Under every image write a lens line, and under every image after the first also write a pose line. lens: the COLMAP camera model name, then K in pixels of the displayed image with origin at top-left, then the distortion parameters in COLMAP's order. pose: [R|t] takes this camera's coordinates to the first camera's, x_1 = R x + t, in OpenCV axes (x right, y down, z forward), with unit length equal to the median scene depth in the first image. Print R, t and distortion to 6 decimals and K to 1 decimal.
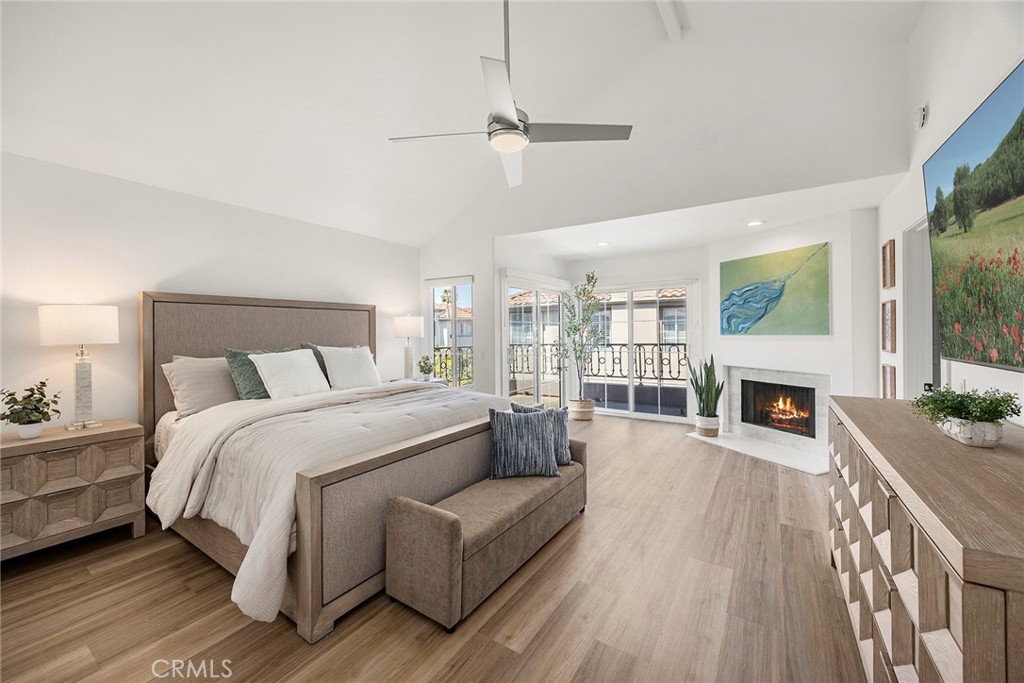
lens RADIAL K [[404.0, 0, 517.6], [0, 404.0, 335.1], [0, 0, 1]] dist [-0.002429, 0.000284]
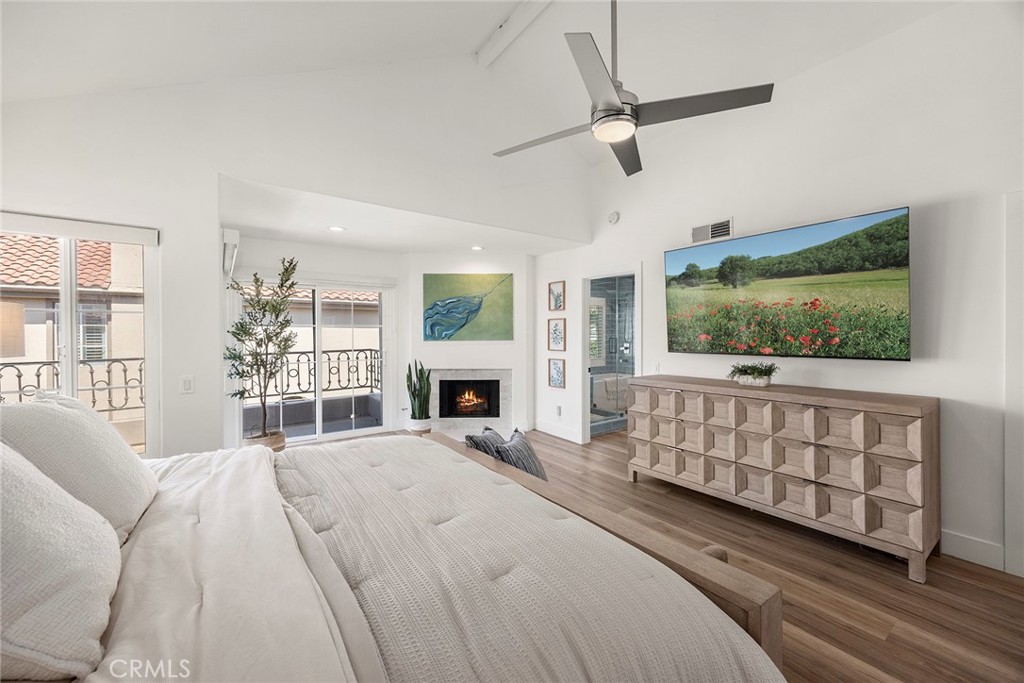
lens RADIAL K [[404.0, 0, 509.0], [0, 404.0, 338.6], [0, 0, 1]] dist [-0.002429, 0.000284]
pose [[0.370626, -0.004472, 0.928771, -0.453675], [0.004496, 0.999985, 0.003021, -0.009021], [-0.928771, 0.003056, 0.370641, 0.421169]]
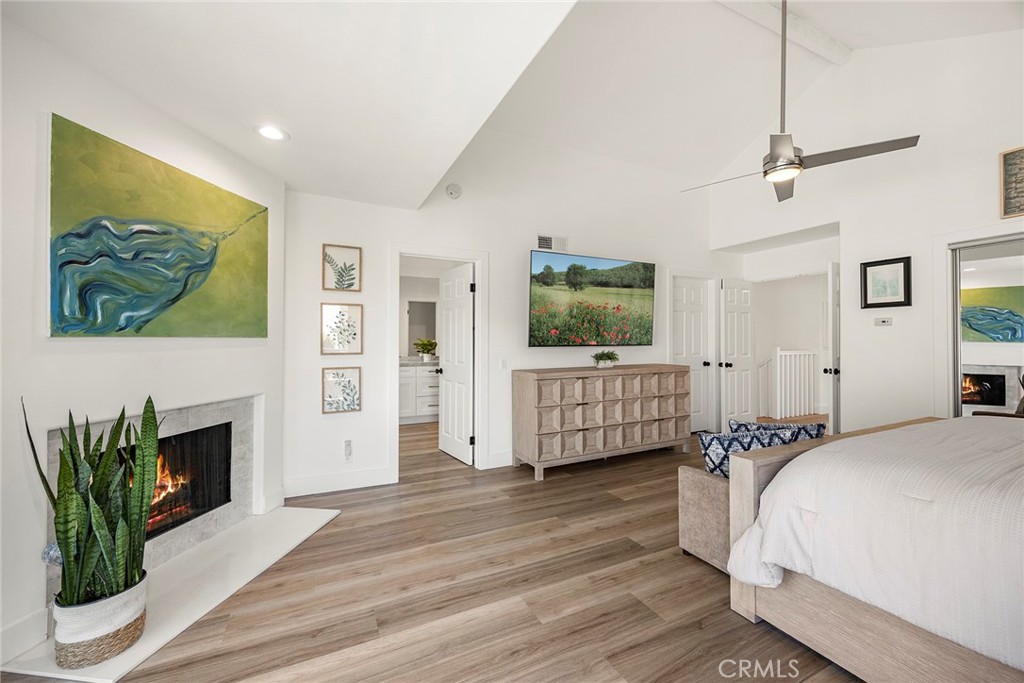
lens RADIAL K [[404.0, 0, 516.8], [0, 404.0, 344.3], [0, 0, 1]] dist [-0.002429, 0.000284]
pose [[-0.855447, 0.007215, 0.517840, 0.019996], [0.014751, 0.999837, 0.010437, 0.008842], [-0.517680, 0.016567, -0.855414, 1.178877]]
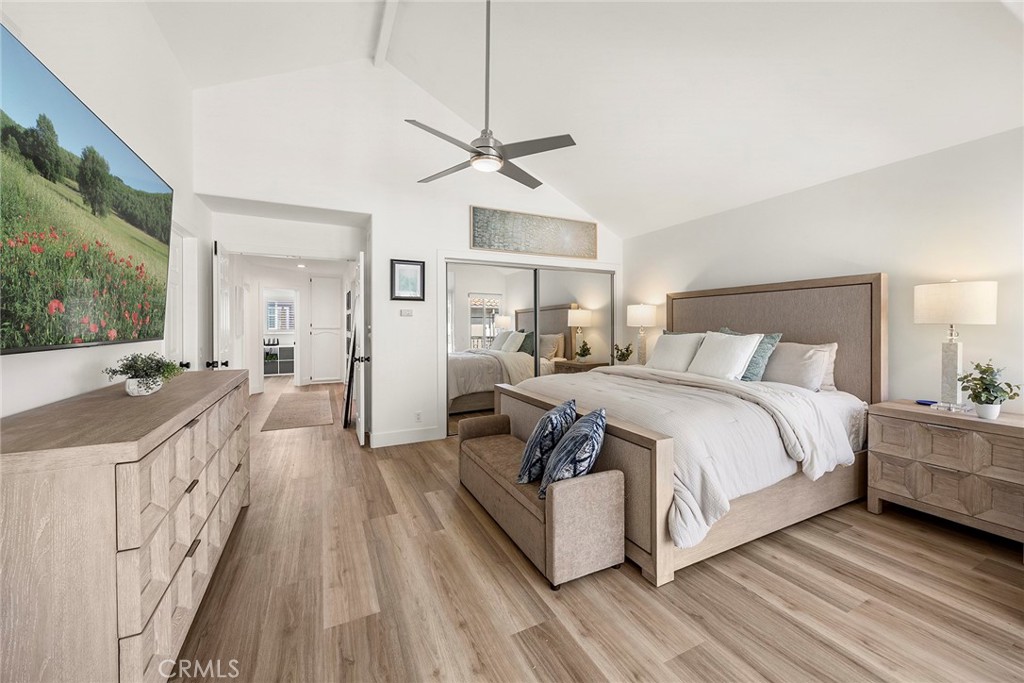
lens RADIAL K [[404.0, 0, 504.1], [0, 404.0, 328.0], [0, 0, 1]] dist [-0.002429, 0.000284]
pose [[-0.516341, 0.013556, -0.856276, 0.491107], [-0.000198, 0.999873, 0.015949, 0.003343], [0.856383, 0.008405, -0.516272, 0.802424]]
